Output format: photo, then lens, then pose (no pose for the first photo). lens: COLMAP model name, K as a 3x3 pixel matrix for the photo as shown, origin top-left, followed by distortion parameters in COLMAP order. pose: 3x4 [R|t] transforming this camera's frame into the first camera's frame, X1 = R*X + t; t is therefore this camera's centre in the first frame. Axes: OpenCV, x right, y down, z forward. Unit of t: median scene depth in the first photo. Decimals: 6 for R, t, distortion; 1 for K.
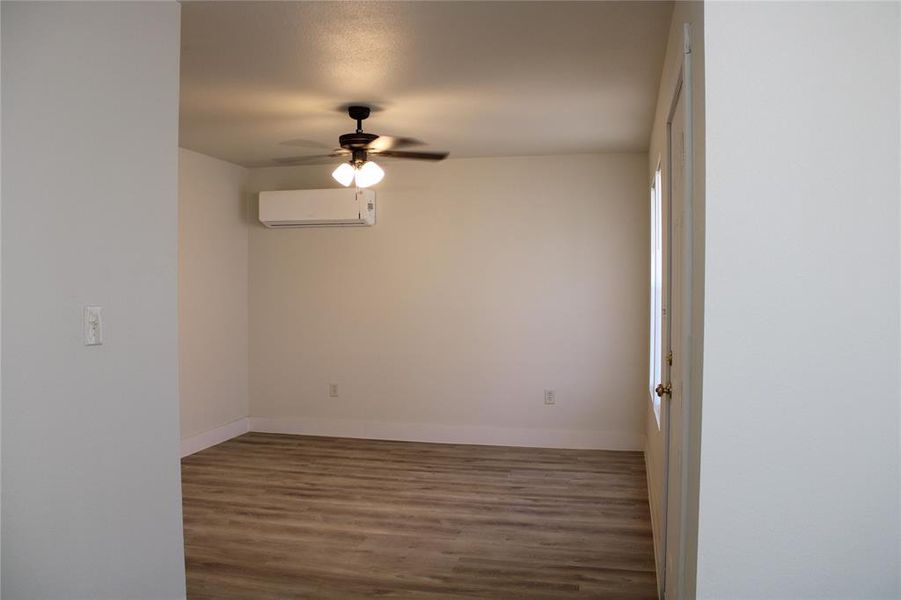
lens RADIAL K [[748.0, 0, 450.1], [0, 748.0, 297.7], [0, 0, 1]] dist [-0.117468, 0.052945]
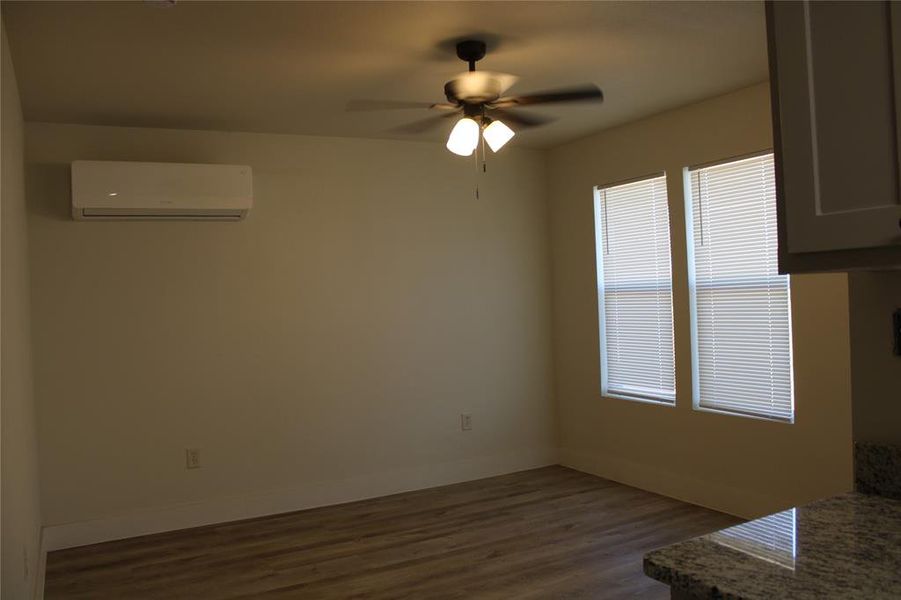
lens RADIAL K [[748.0, 0, 451.5], [0, 748.0, 299.6], [0, 0, 1]] dist [-0.117468, 0.052945]
pose [[0.745356, -0.038481, 0.665555, -0.478099], [0.055239, 0.998465, -0.004133, -0.007092], [-0.664374, 0.039845, 0.746337, 0.376953]]
